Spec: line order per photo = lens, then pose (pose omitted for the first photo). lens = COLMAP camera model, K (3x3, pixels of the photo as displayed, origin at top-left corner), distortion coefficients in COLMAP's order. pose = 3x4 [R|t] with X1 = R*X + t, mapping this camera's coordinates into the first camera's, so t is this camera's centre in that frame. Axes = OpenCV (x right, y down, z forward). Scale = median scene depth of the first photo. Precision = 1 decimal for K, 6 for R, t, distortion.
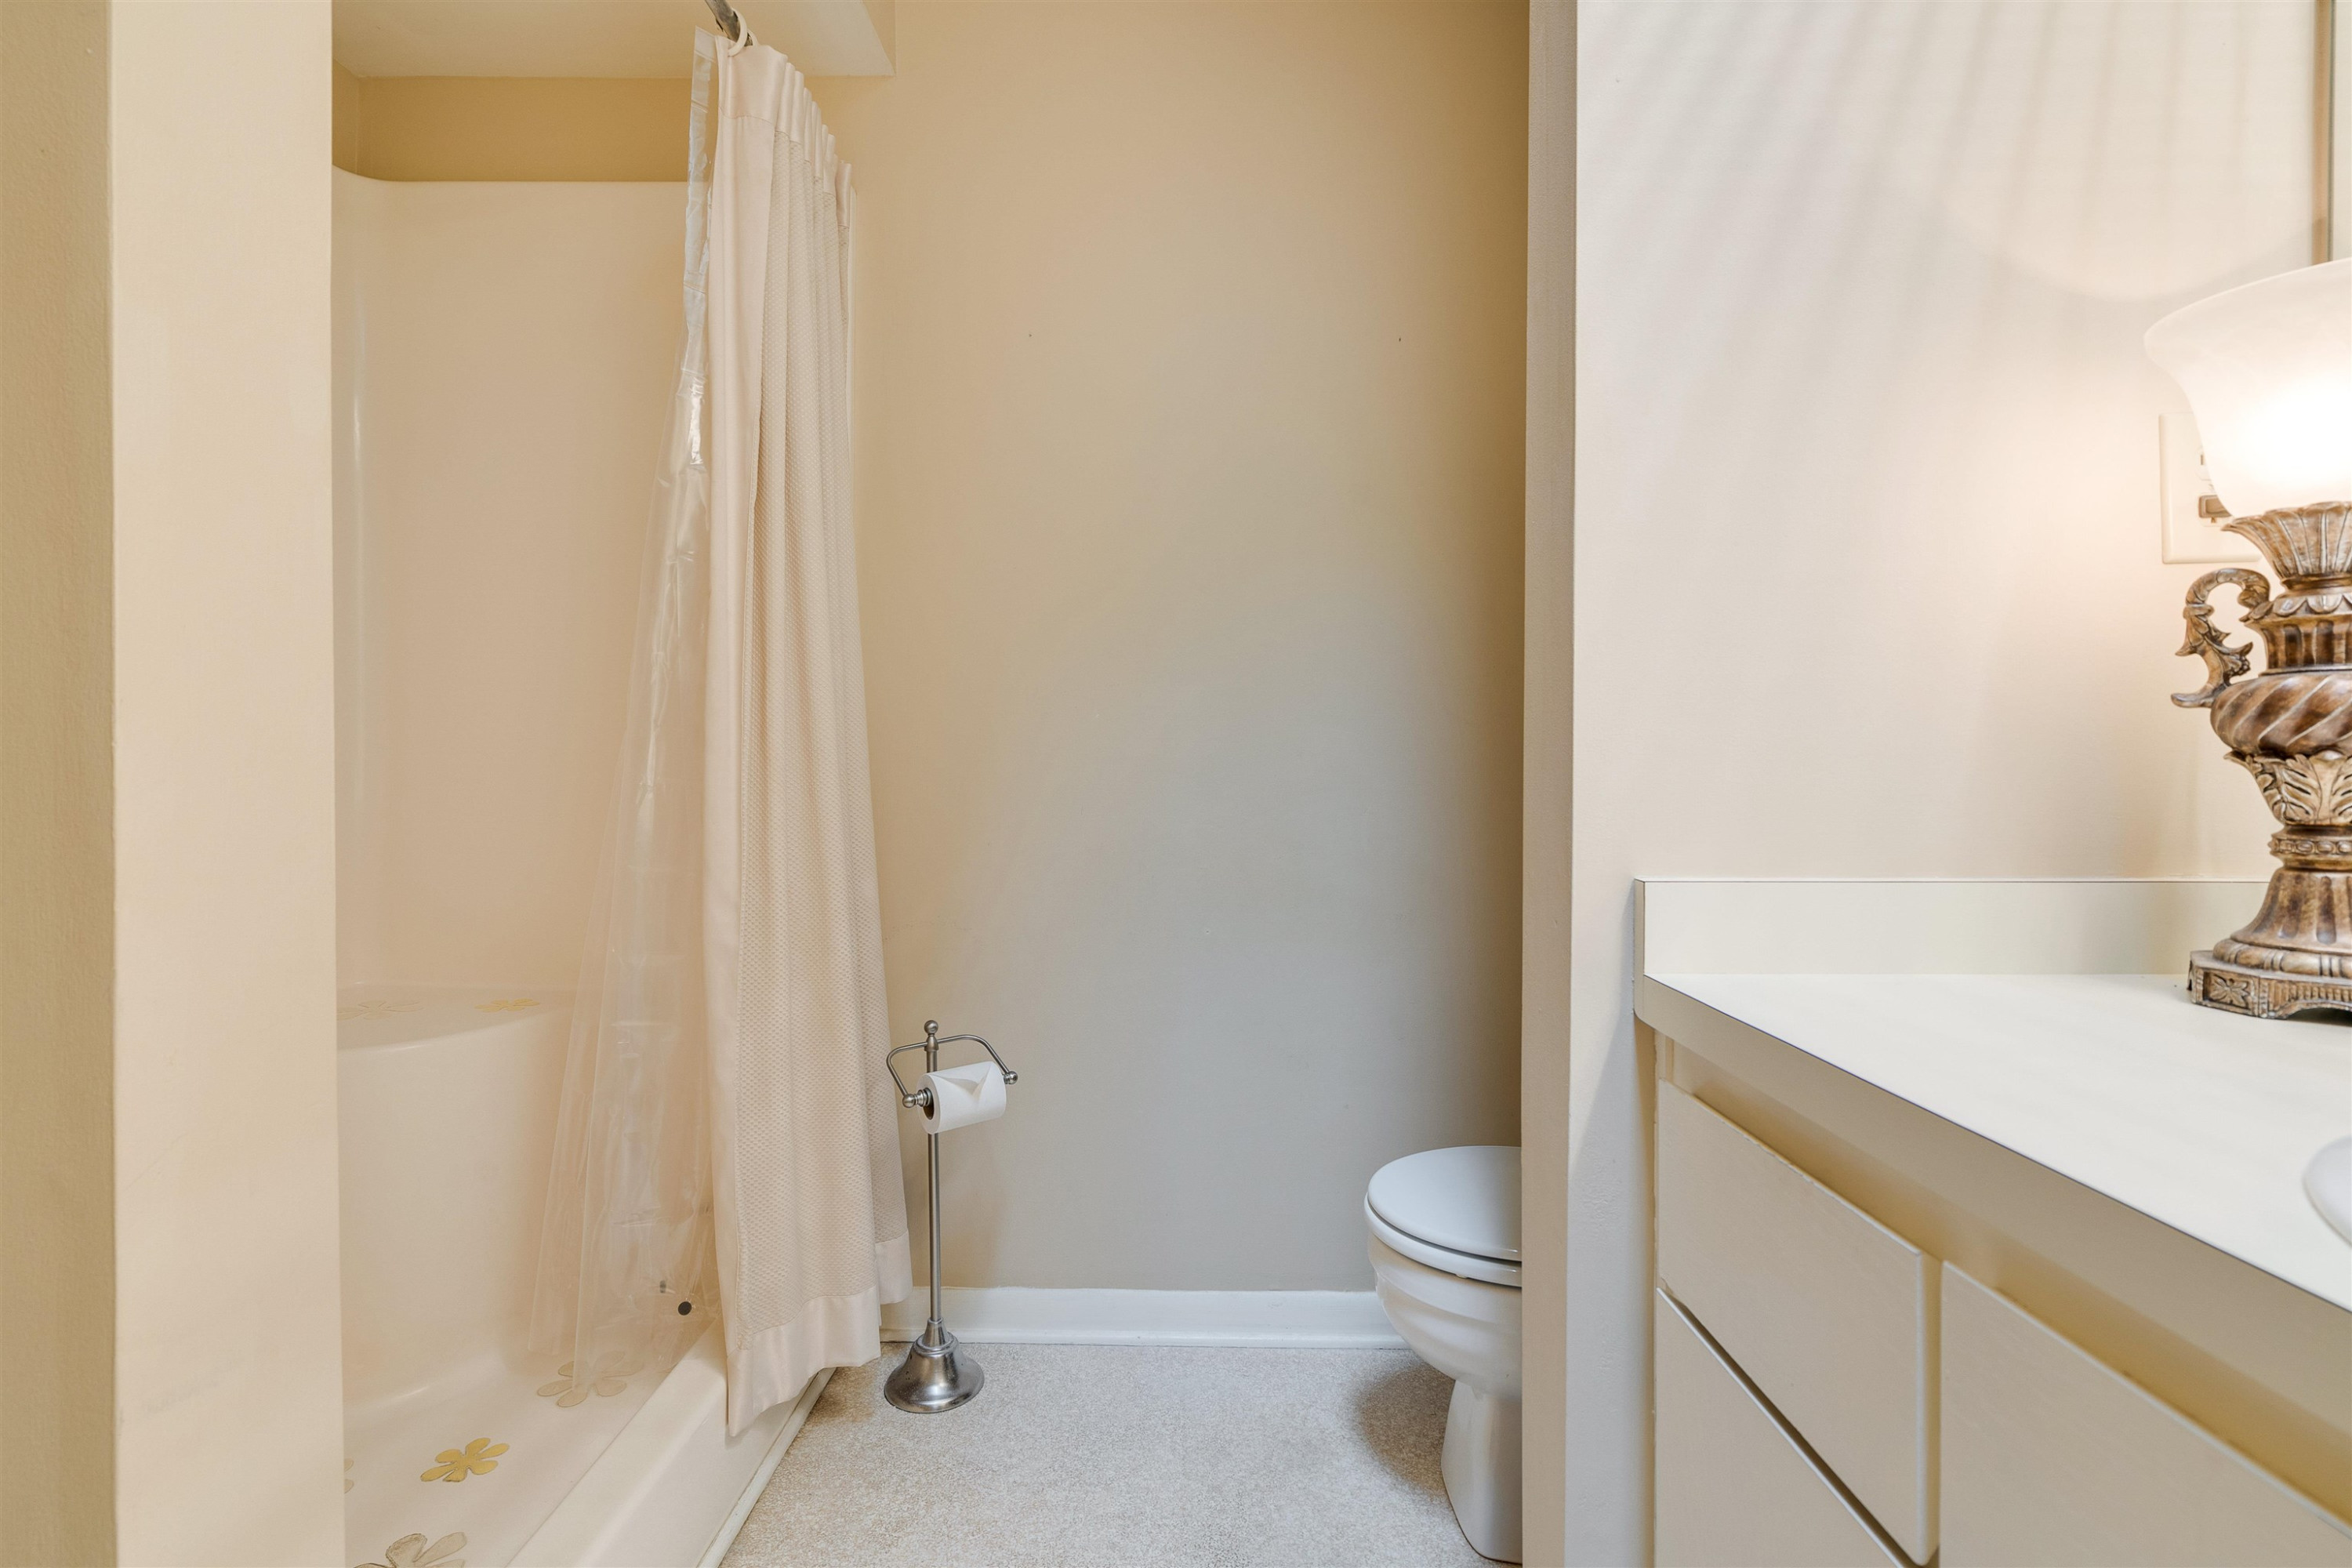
lens RADIAL K [[1056.2, 0, 1182.3], [0, 1056.2, 772.4], [0, 0, 1]] dist [-0.000516, -0.019155]
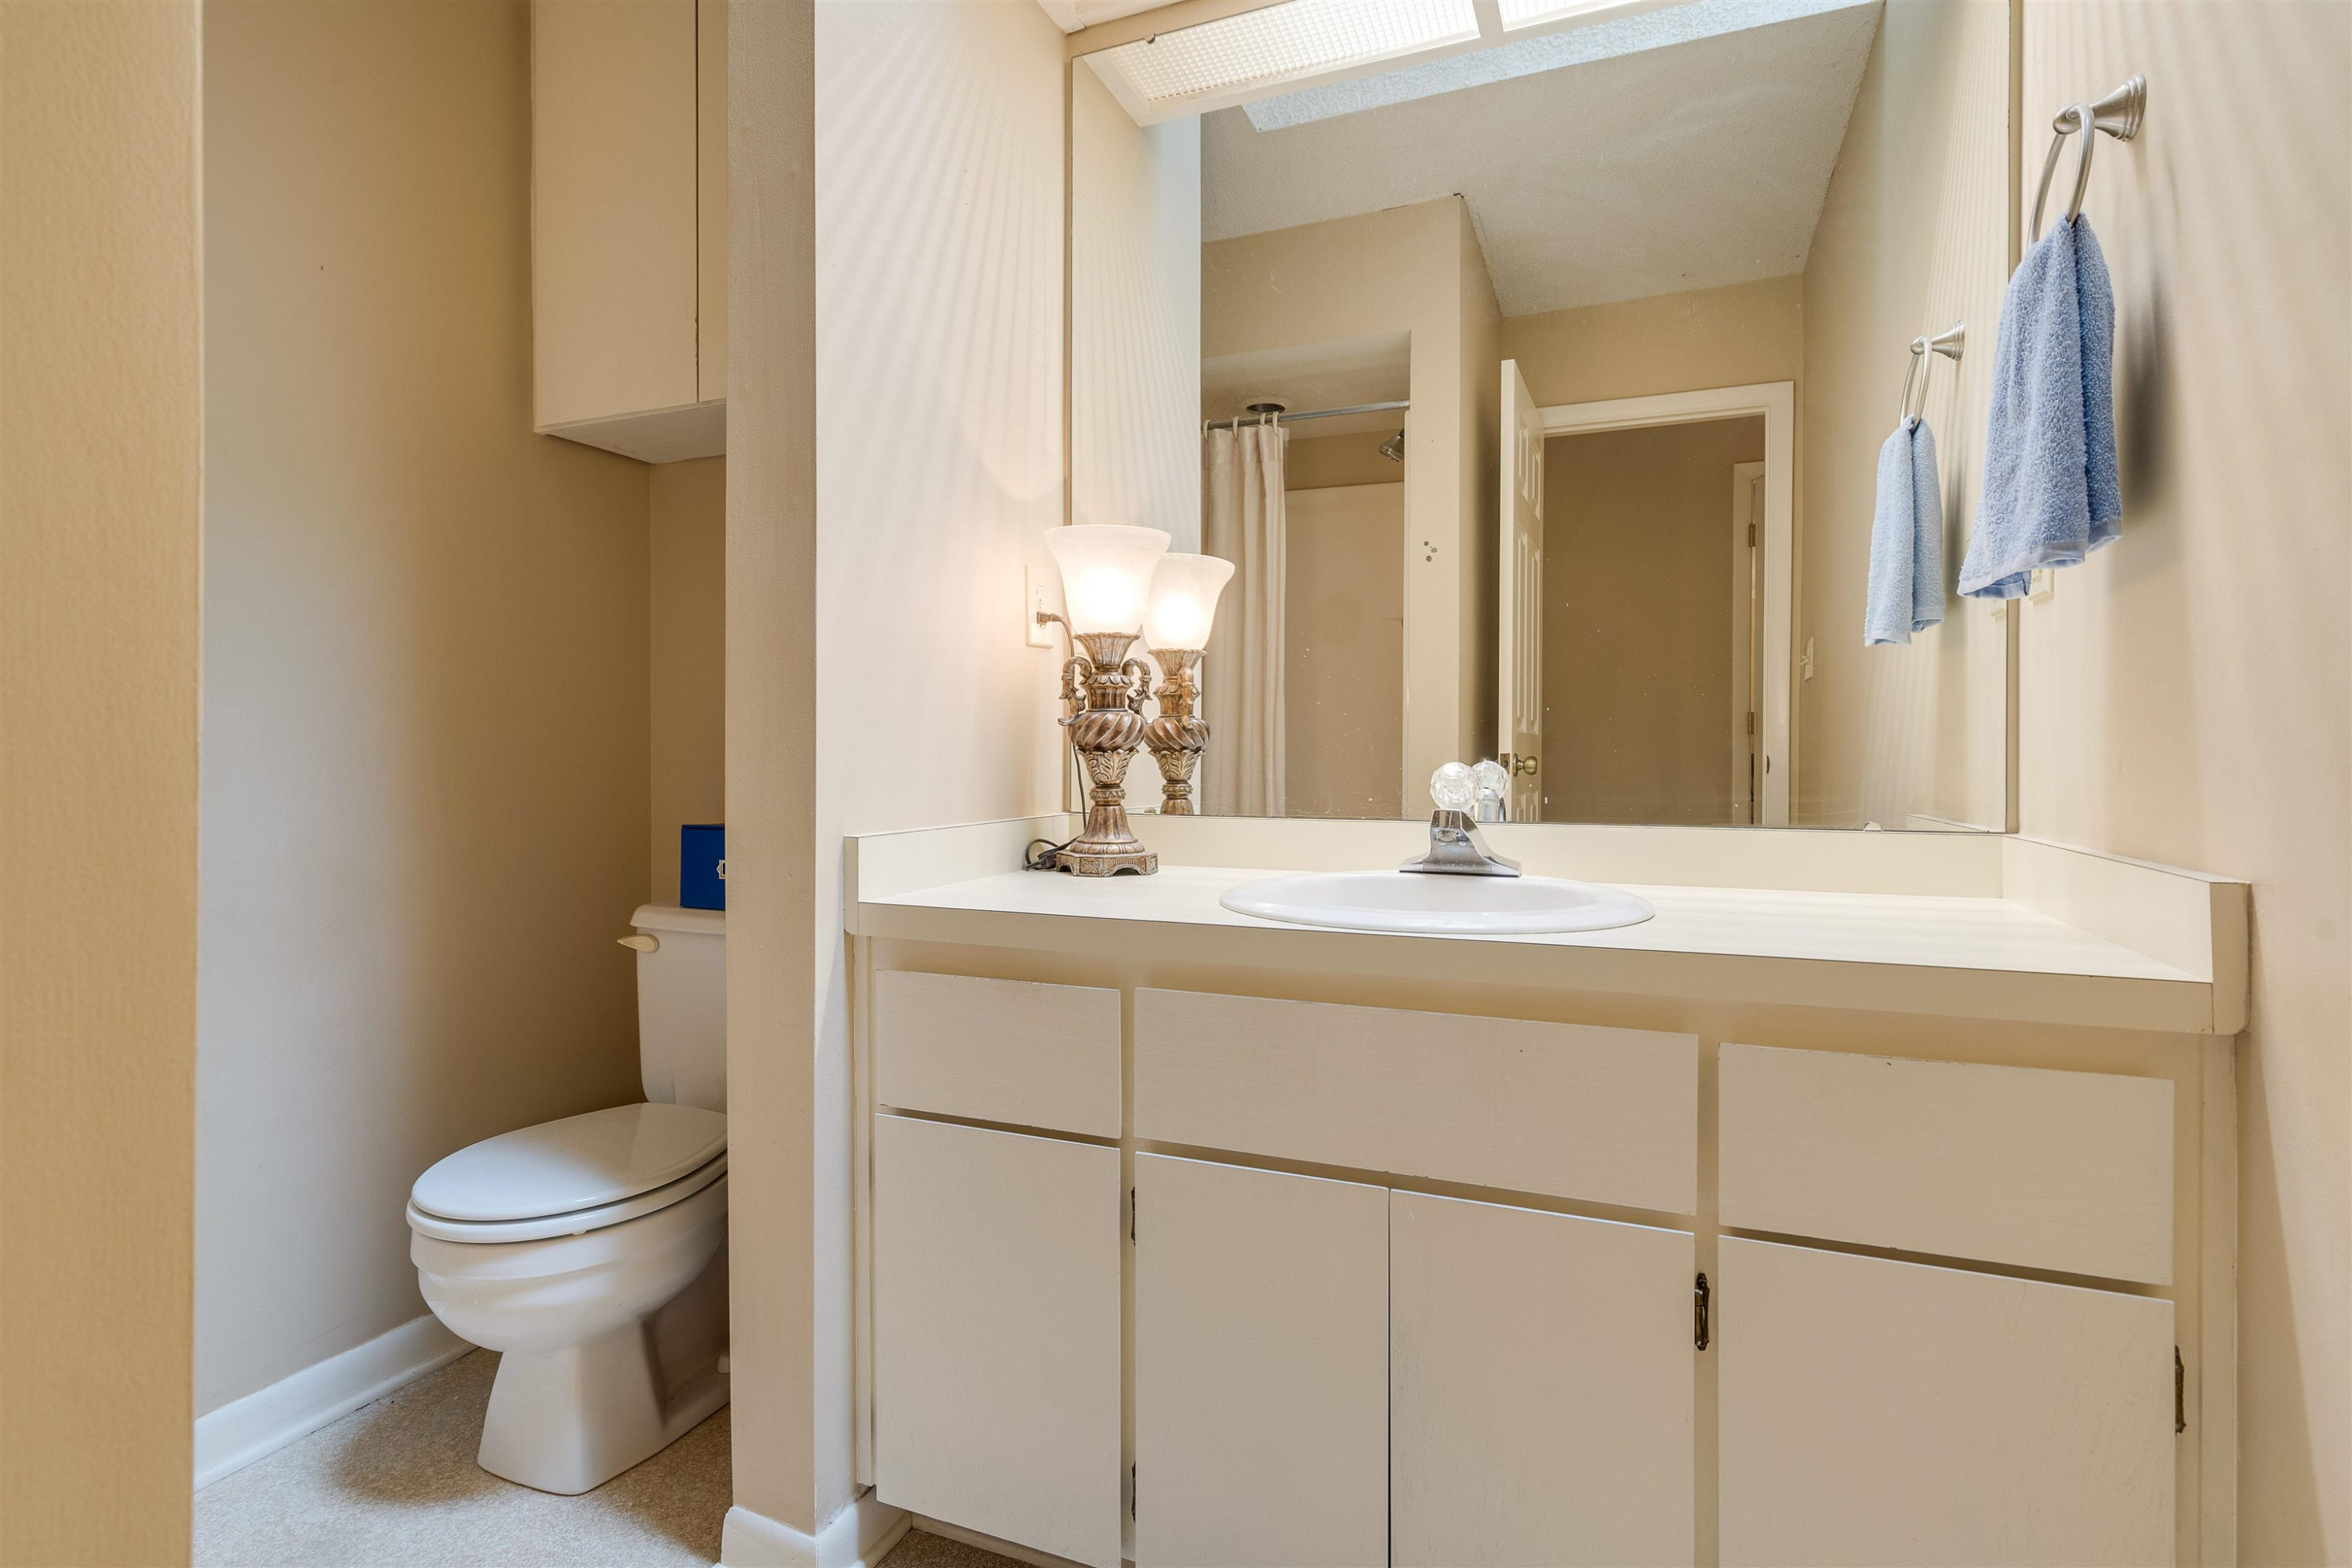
lens RADIAL K [[1077.9, 0, 1165.6], [0, 1077.9, 769.8], [0, 0, 1]] dist [0.000318, 0.000053]
pose [[0.373460, -0.007718, 0.927614, -0.867696], [0.004416, 0.999969, 0.006543, 0.007833], [-0.927636, 0.001653, 0.373482, 0.060051]]
